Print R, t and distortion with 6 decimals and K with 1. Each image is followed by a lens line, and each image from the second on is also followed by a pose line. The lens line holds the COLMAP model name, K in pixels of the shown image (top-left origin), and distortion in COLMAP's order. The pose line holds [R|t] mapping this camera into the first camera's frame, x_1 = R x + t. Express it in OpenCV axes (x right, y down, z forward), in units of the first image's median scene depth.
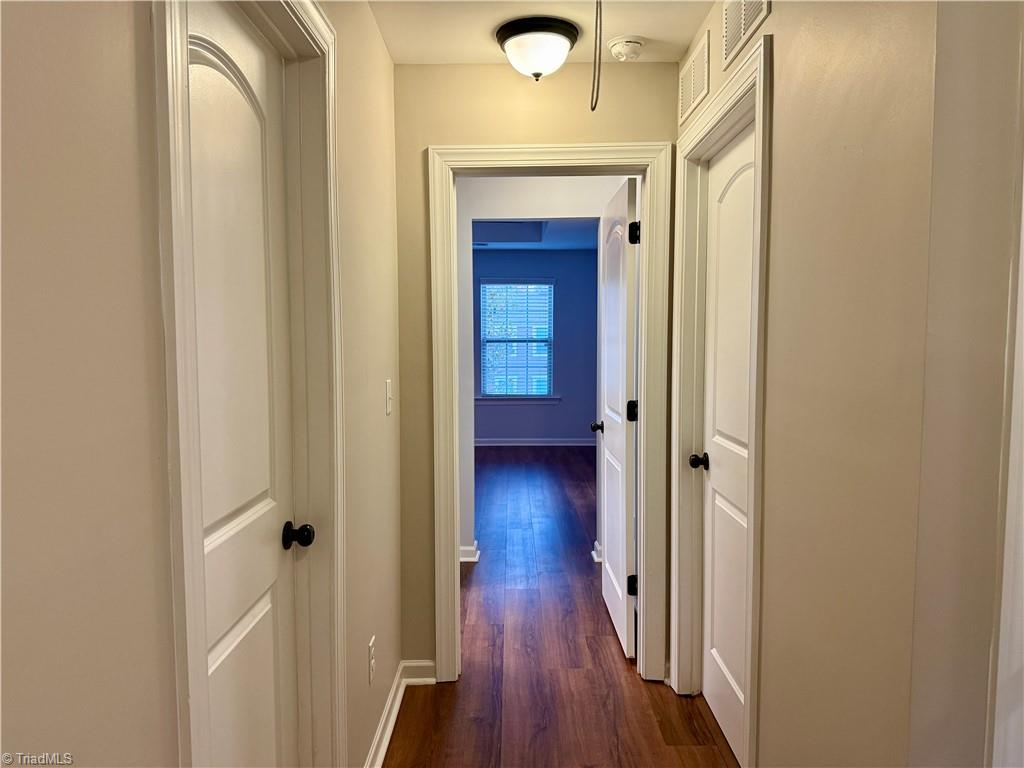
lens RADIAL K [[730.3, 0, 508.6], [0, 730.3, 387.7], [0, 0, 1]] dist [0.001121, 0.001356]
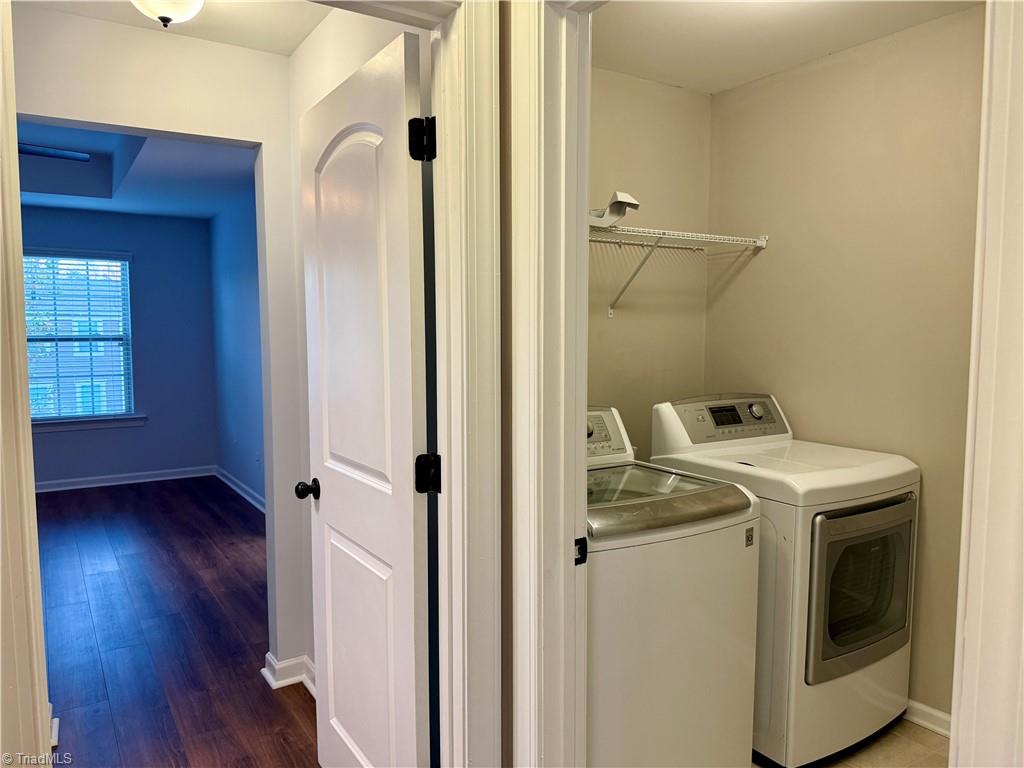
lens RADIAL K [[743.7, 0, 512.0], [0, 743.7, 384.0], [0, 0, 1]] dist [0.000746, -0.001884]
pose [[0.839497, -0.038786, 0.541978, -0.025220], [0.038708, 0.999184, 0.011549, -0.013689], [-0.541984, 0.011284, 0.840313, 0.183278]]
